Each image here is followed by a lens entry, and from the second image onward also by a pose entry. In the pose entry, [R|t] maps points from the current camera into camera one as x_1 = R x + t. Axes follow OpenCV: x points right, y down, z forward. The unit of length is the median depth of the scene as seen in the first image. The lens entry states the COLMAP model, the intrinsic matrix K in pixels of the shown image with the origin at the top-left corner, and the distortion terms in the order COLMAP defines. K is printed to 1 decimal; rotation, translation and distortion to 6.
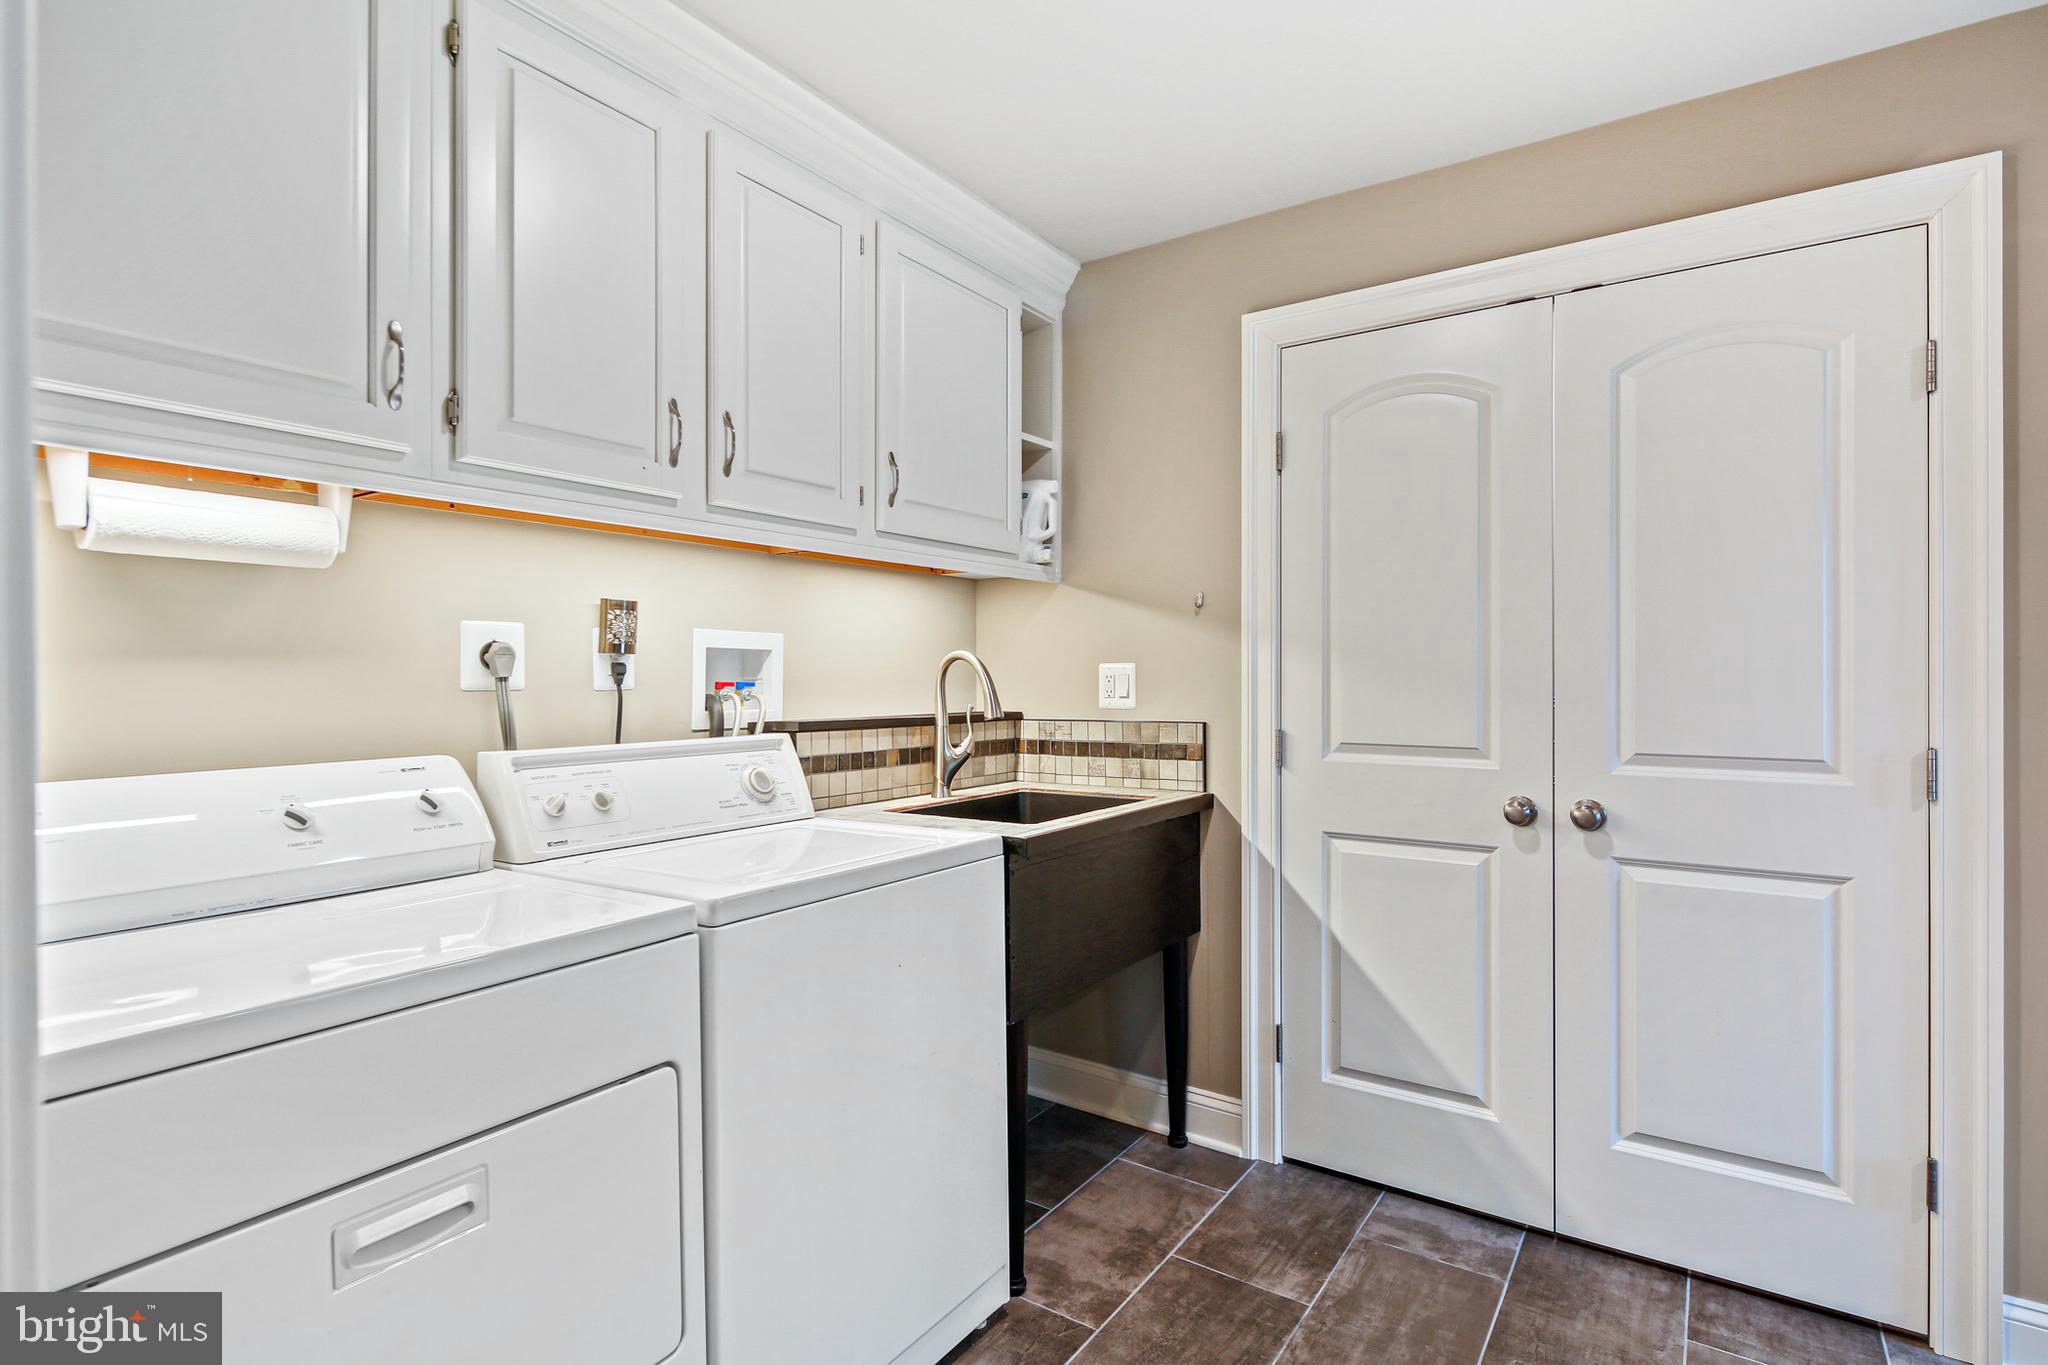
lens RADIAL K [[996.7, 0, 1010.5], [0, 996.7, 691.4], [0, 0, 1]] dist [0.000660, -0.000482]
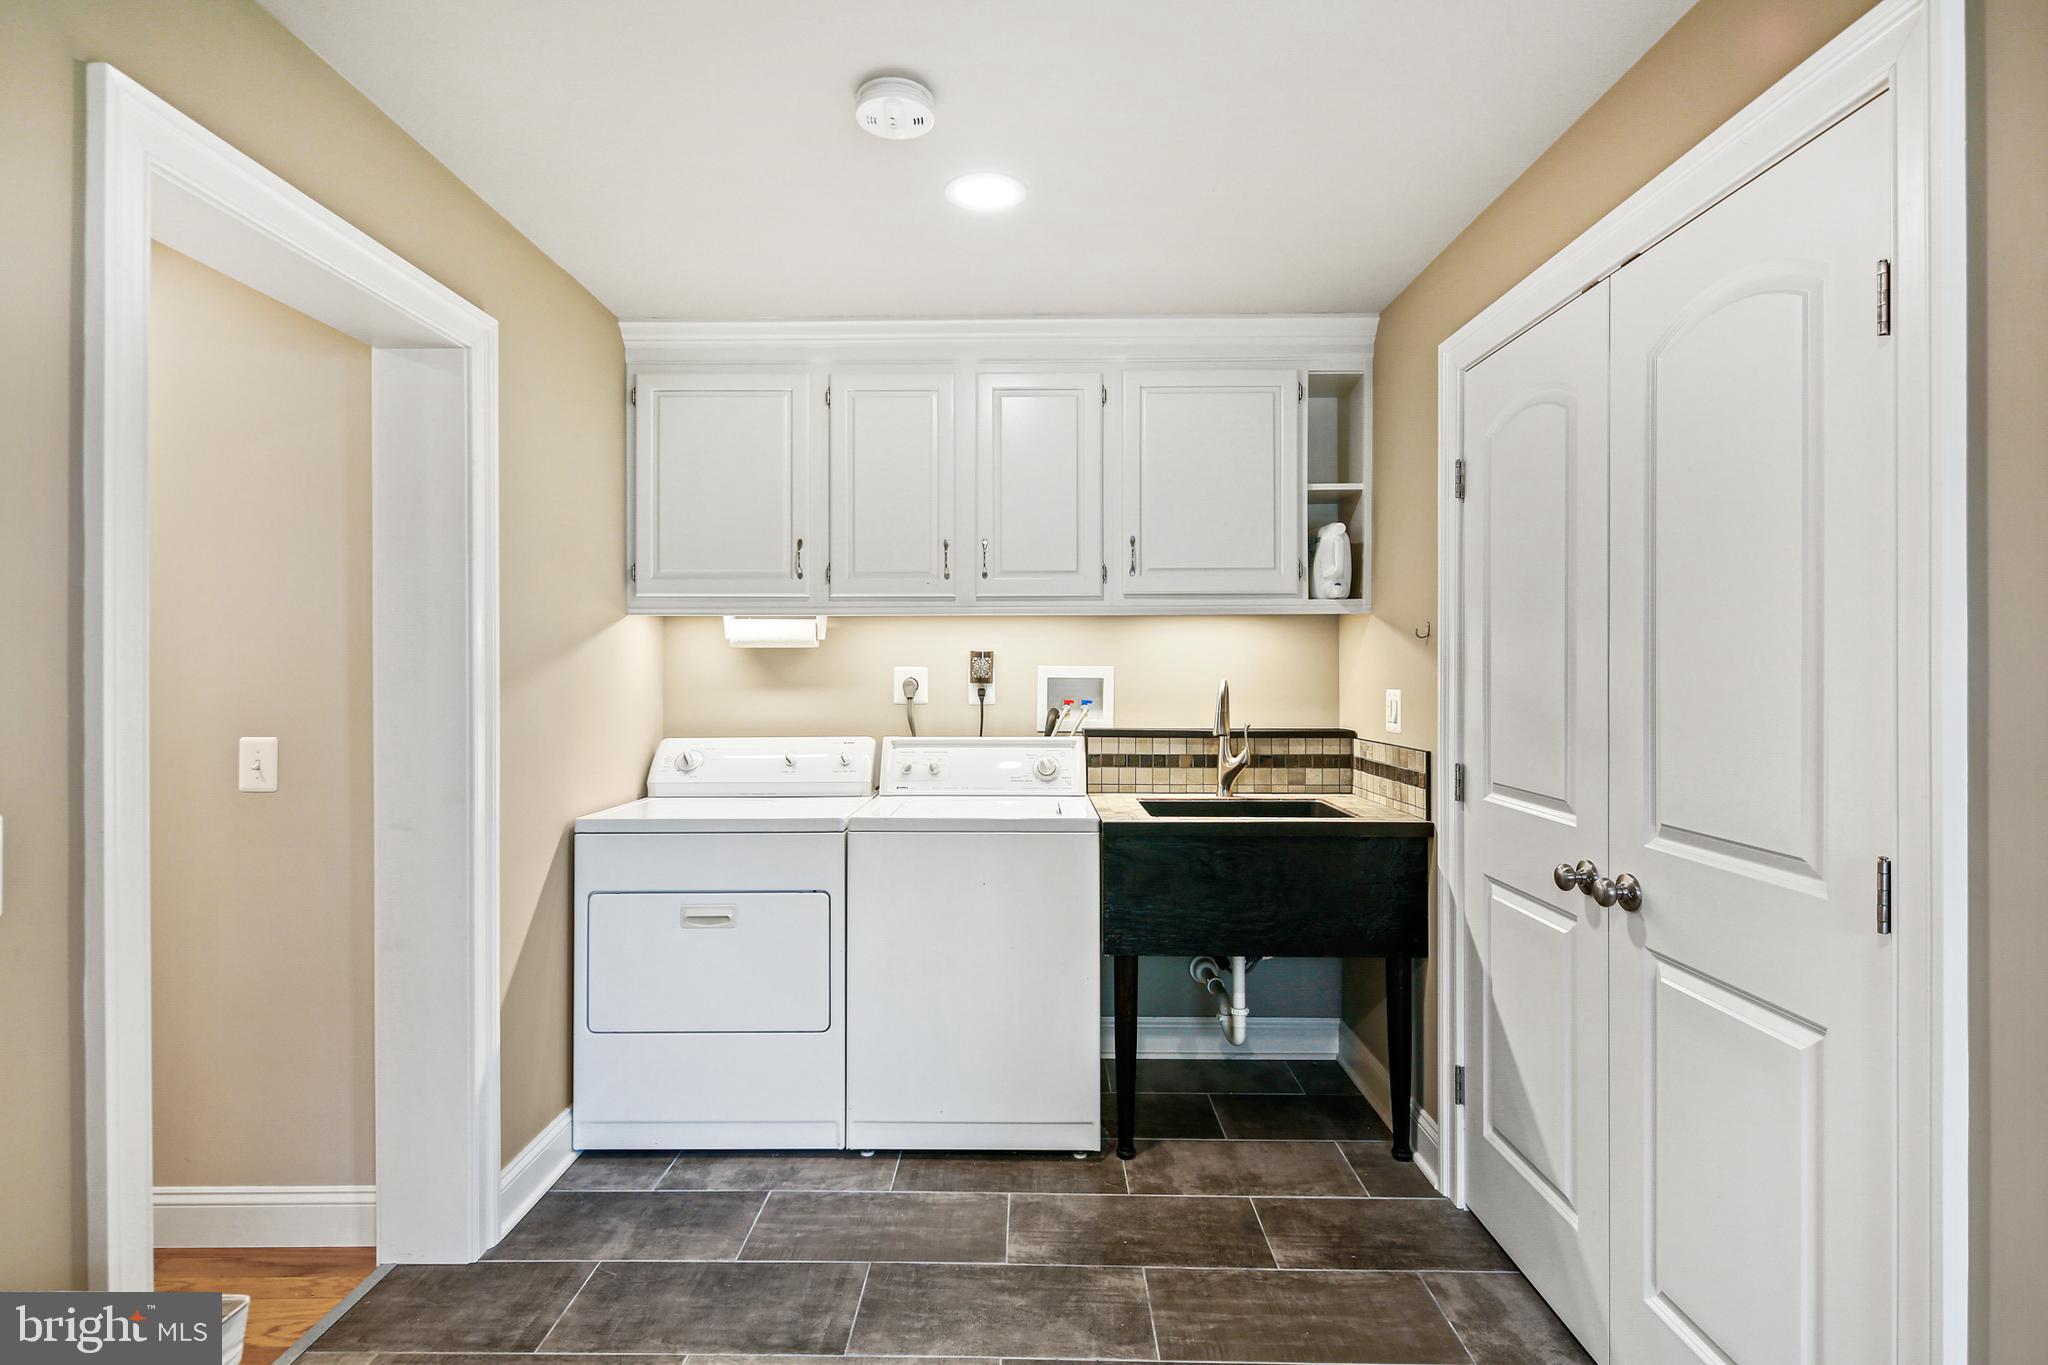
lens RADIAL K [[1017.4, 0, 1024.0], [0, 1017.4, 682.5], [0, 0, 1]] dist [-0.000421, -0.000352]
pose [[0.554236, 0.015309, -0.832219, 1.000541], [-0.012465, 0.999871, 0.010091, -0.053604], [0.832266, 0.004781, 0.554355, 0.105310]]
